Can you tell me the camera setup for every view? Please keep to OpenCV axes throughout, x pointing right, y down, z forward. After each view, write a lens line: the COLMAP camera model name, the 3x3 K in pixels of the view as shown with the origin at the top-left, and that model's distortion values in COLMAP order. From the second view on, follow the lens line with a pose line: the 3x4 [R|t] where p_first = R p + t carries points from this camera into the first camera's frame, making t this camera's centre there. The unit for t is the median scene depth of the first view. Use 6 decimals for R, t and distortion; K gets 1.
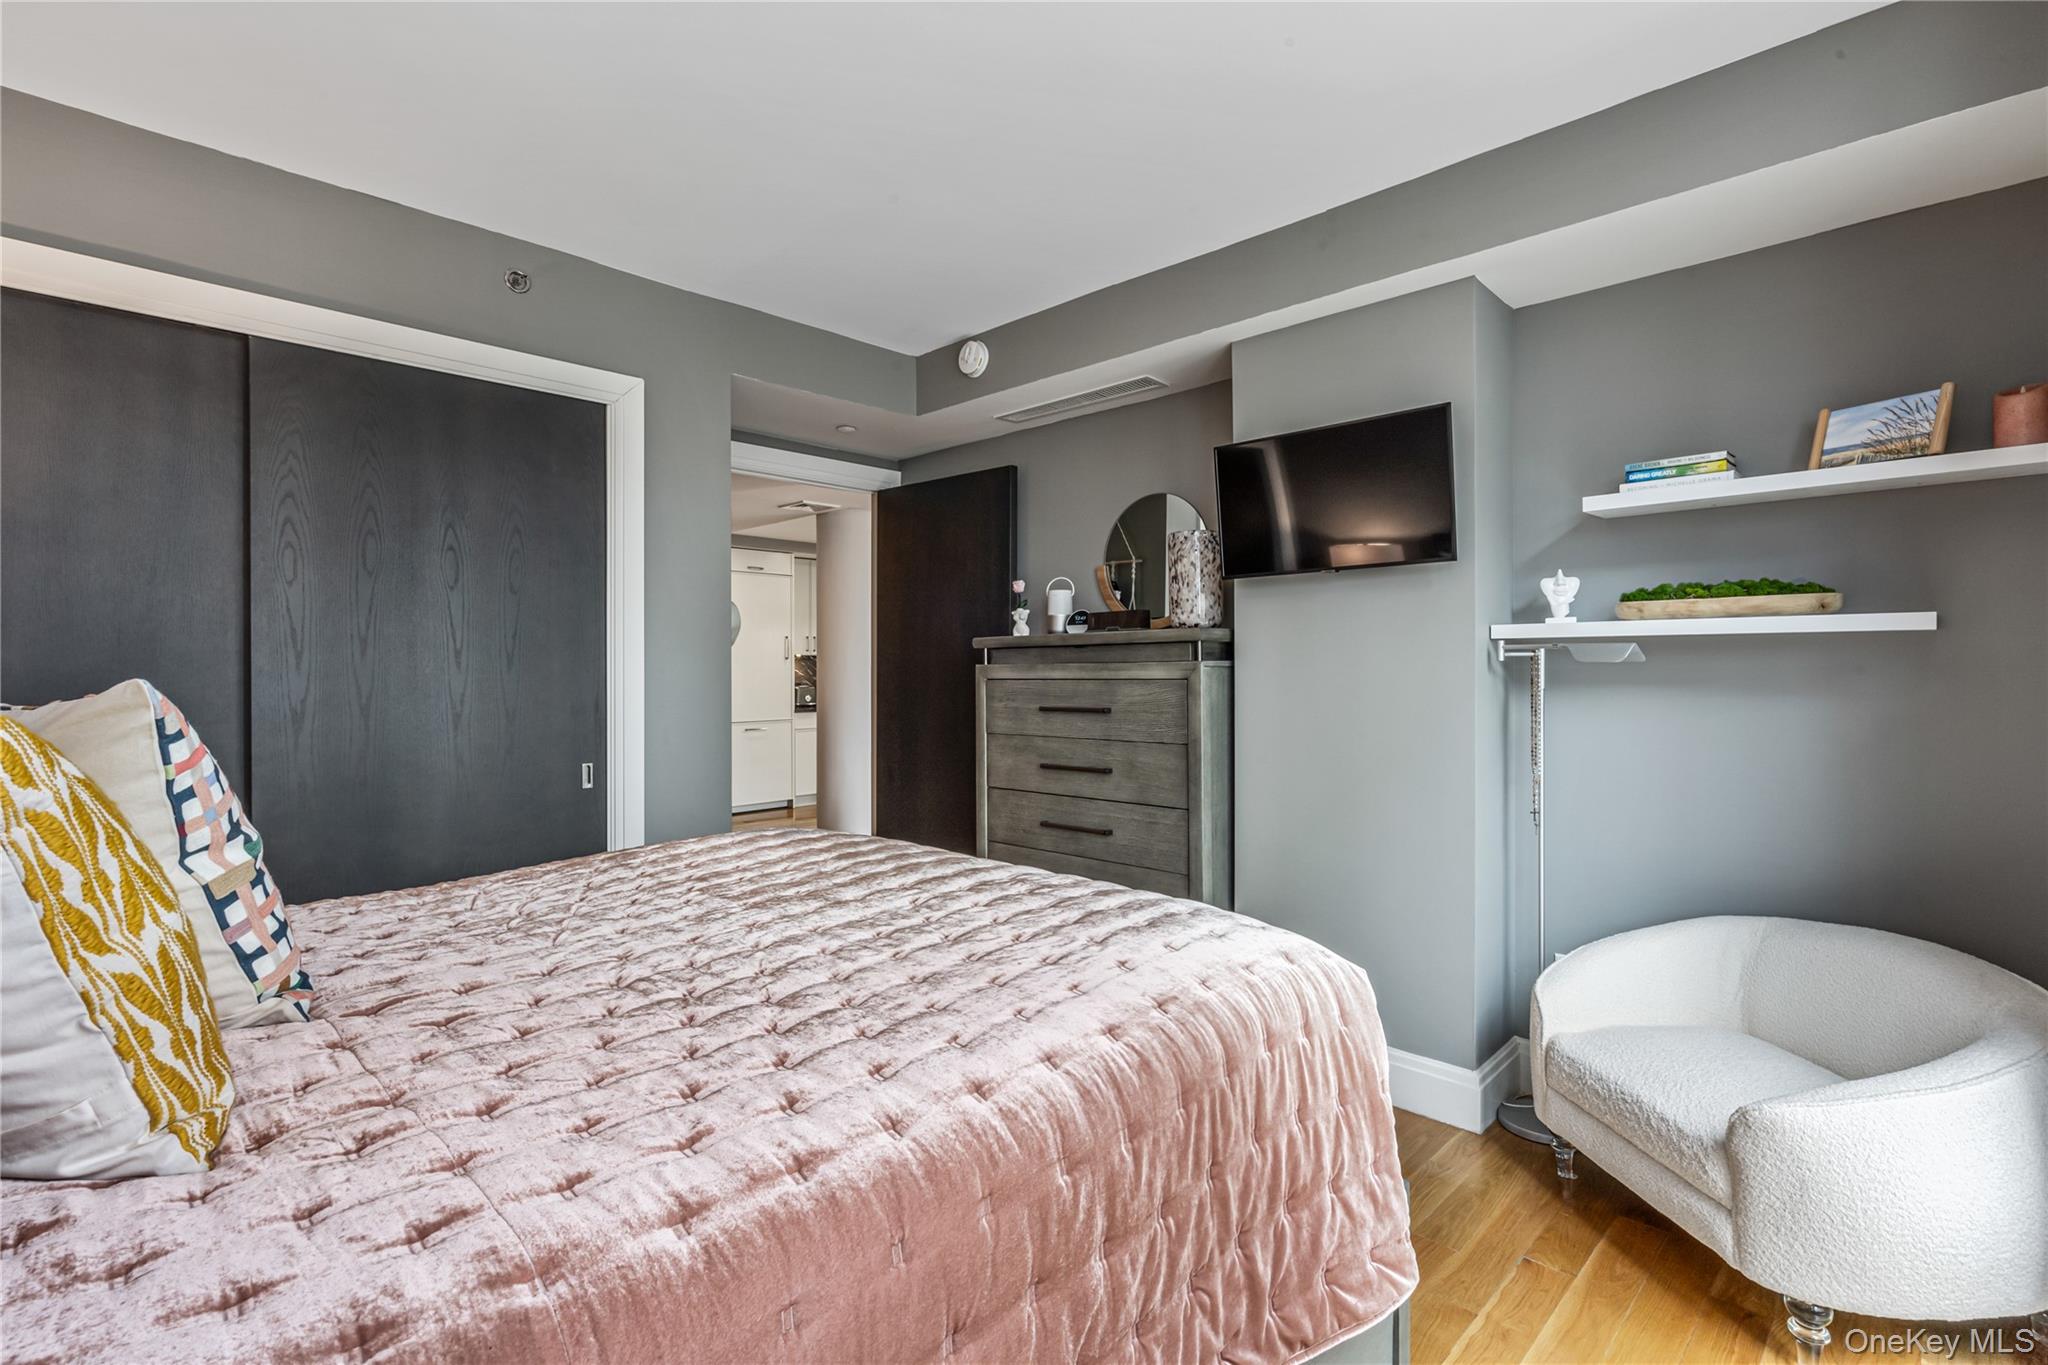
lens RADIAL K [[970.2, 0, 1024.0], [0, 970.2, 682.5], [0, 0, 1]] dist [0.000495, 0.000376]
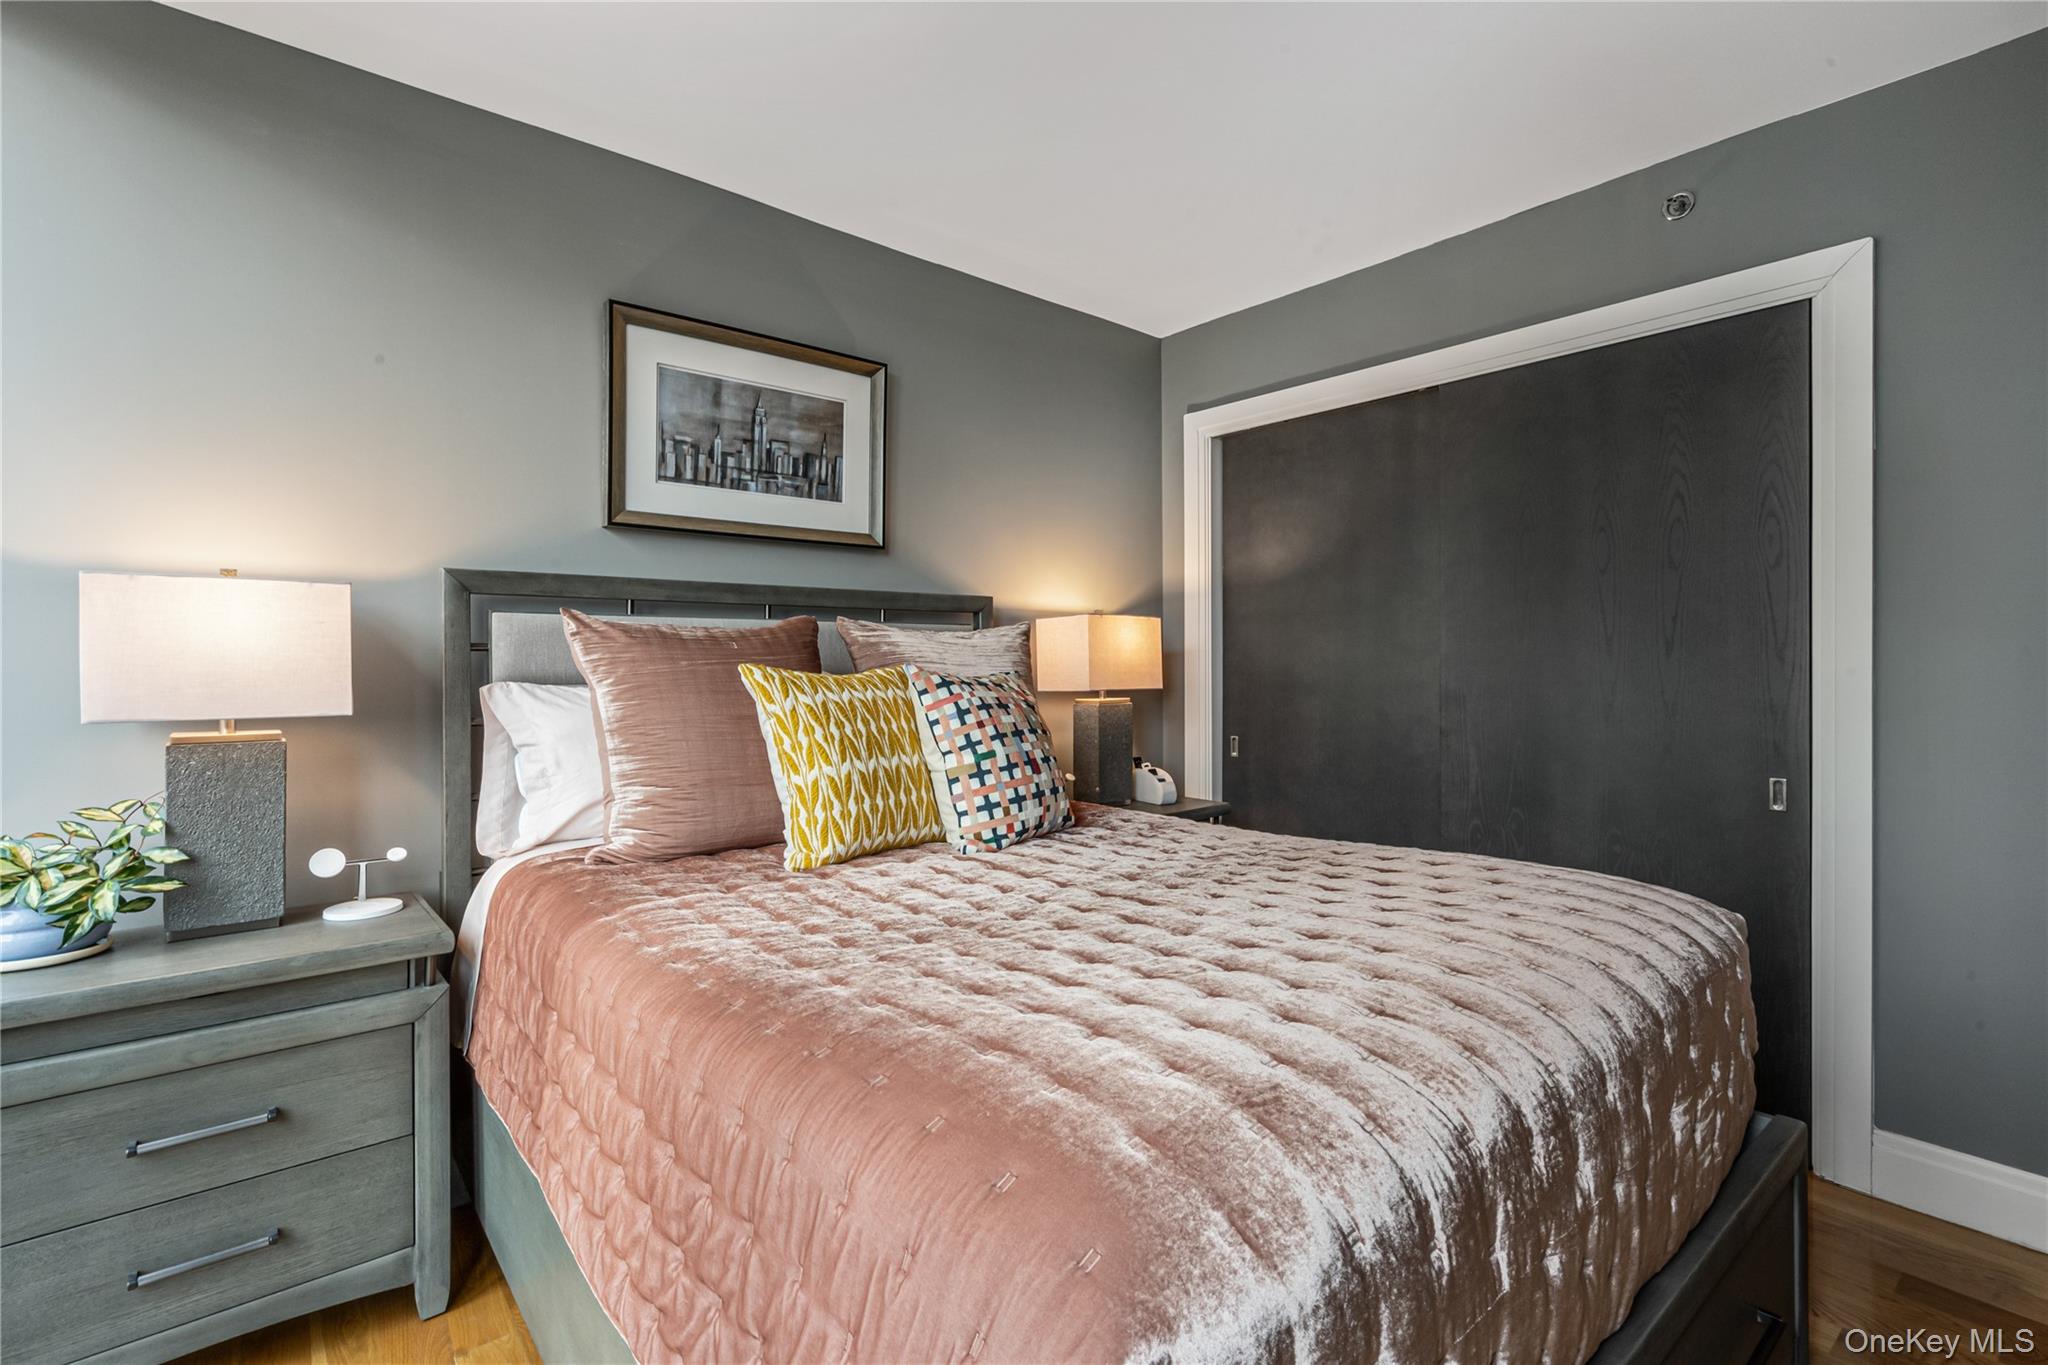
lens RADIAL K [[936.5, 0, 1007.7], [0, 936.5, 671.9], [0, 0, 1]] dist [-0.000734, 0.001350]
pose [[-0.112202, 0.011797, -0.993615, 0.557578], [-0.008903, 0.999877, 0.012877, -0.007130], [0.993646, 0.010291, -0.112083, 0.741475]]
